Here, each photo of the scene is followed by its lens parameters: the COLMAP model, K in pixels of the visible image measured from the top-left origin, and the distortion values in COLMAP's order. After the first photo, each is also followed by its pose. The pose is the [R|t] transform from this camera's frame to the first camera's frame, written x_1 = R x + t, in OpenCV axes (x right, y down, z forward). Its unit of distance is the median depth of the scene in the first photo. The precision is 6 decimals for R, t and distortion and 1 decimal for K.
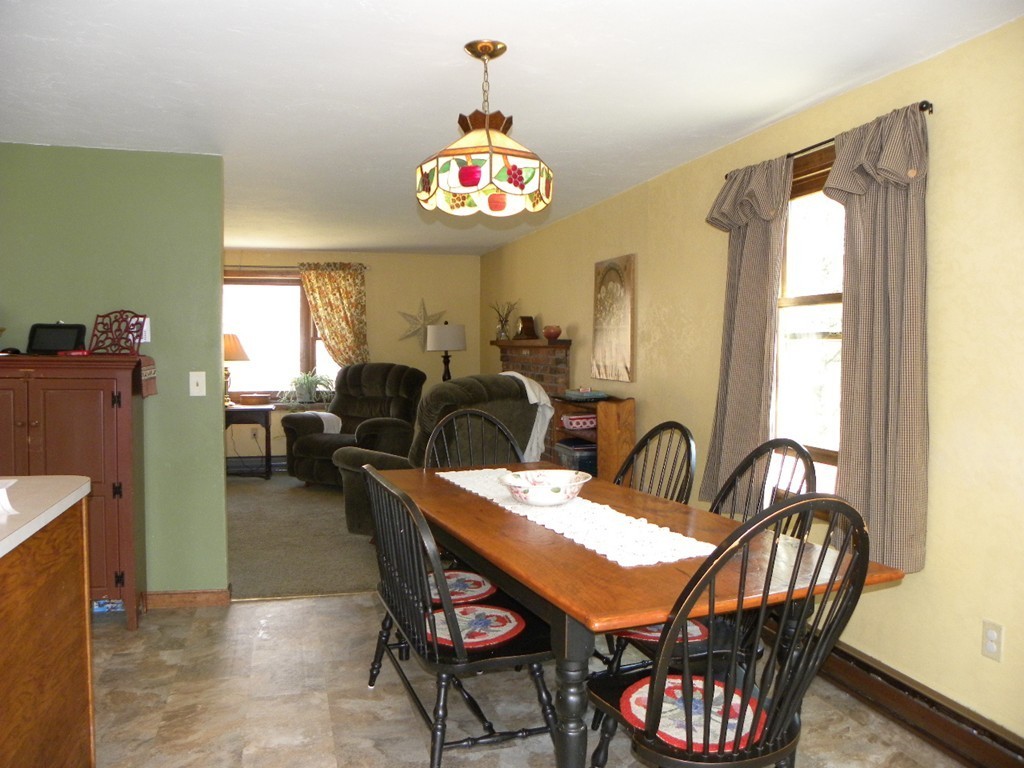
lens RADIAL K [[786.6, 0, 512.0], [0, 786.6, 384.0], [0, 0, 1]] dist [-0.142643, 0.085087]
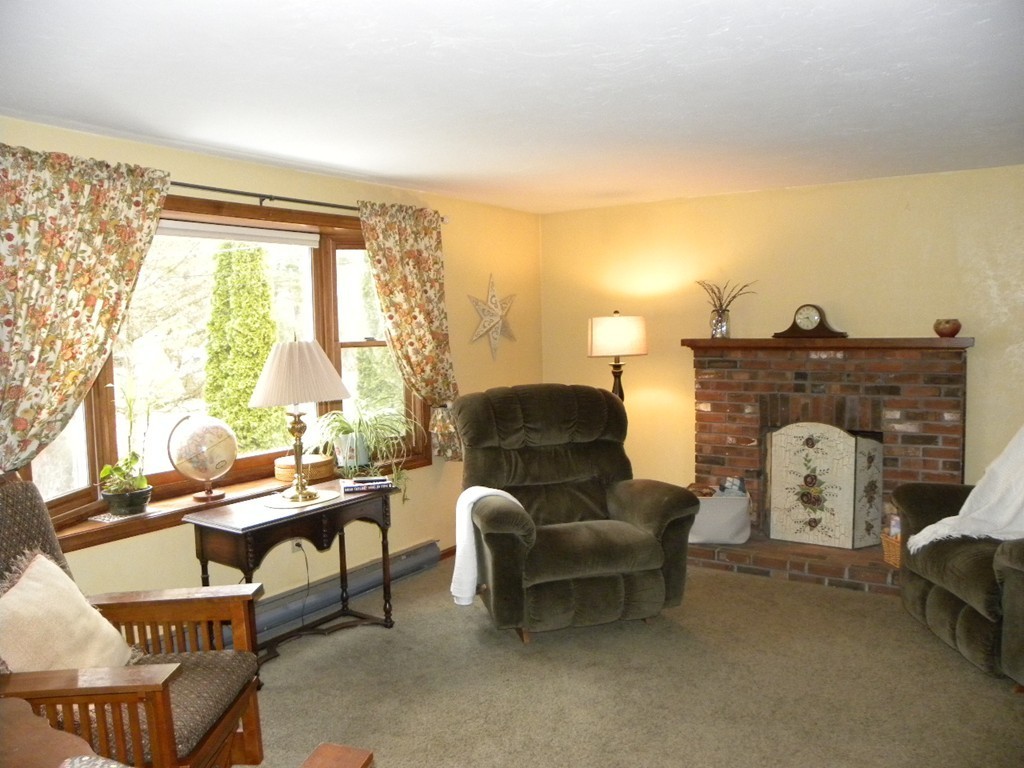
lens RADIAL K [[786.6, 0, 512.0], [0, 786.6, 384.0], [0, 0, 1]] dist [-0.142643, 0.085087]
pose [[0.772311, -0.072659, 0.631076, -1.053385], [0.058573, 0.997350, 0.043149, -0.100933], [-0.632539, 0.003639, 0.774520, 1.067067]]
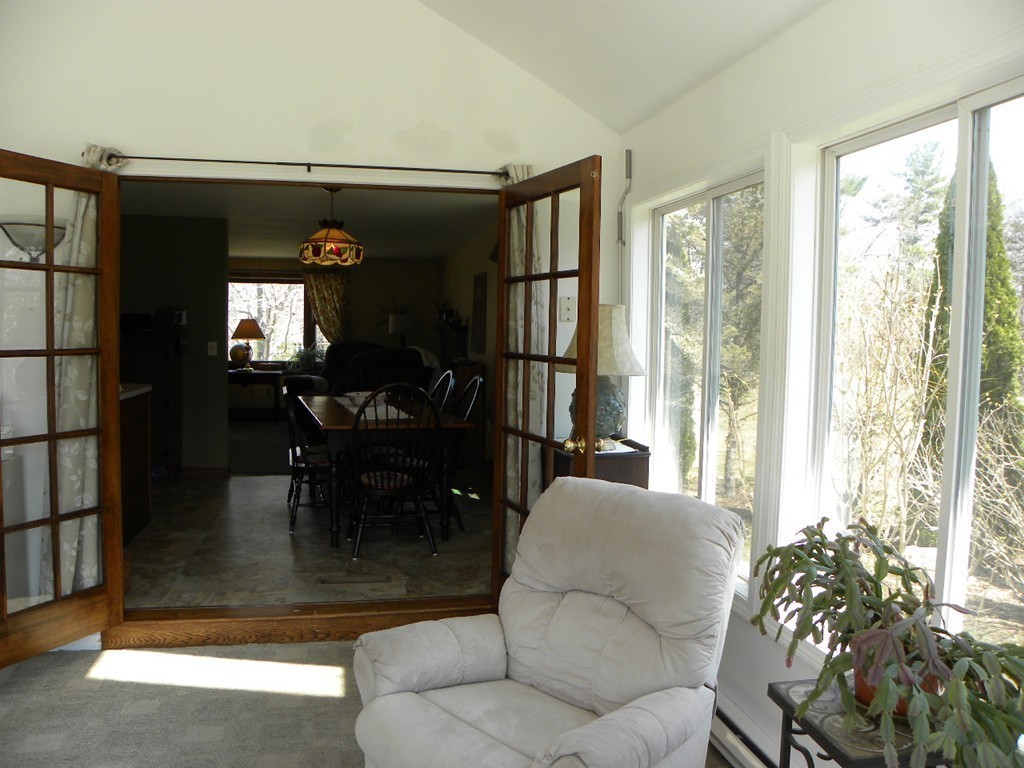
lens RADIAL K [[786.6, 0, 512.0], [0, 786.6, 384.0], [0, 0, 1]] dist [-0.142643, 0.085087]
pose [[0.997570, 0.018954, -0.067039, 0.385297], [-0.017803, 0.999684, 0.017726, 0.036598], [0.067354, -0.016489, 0.997593, -0.695358]]
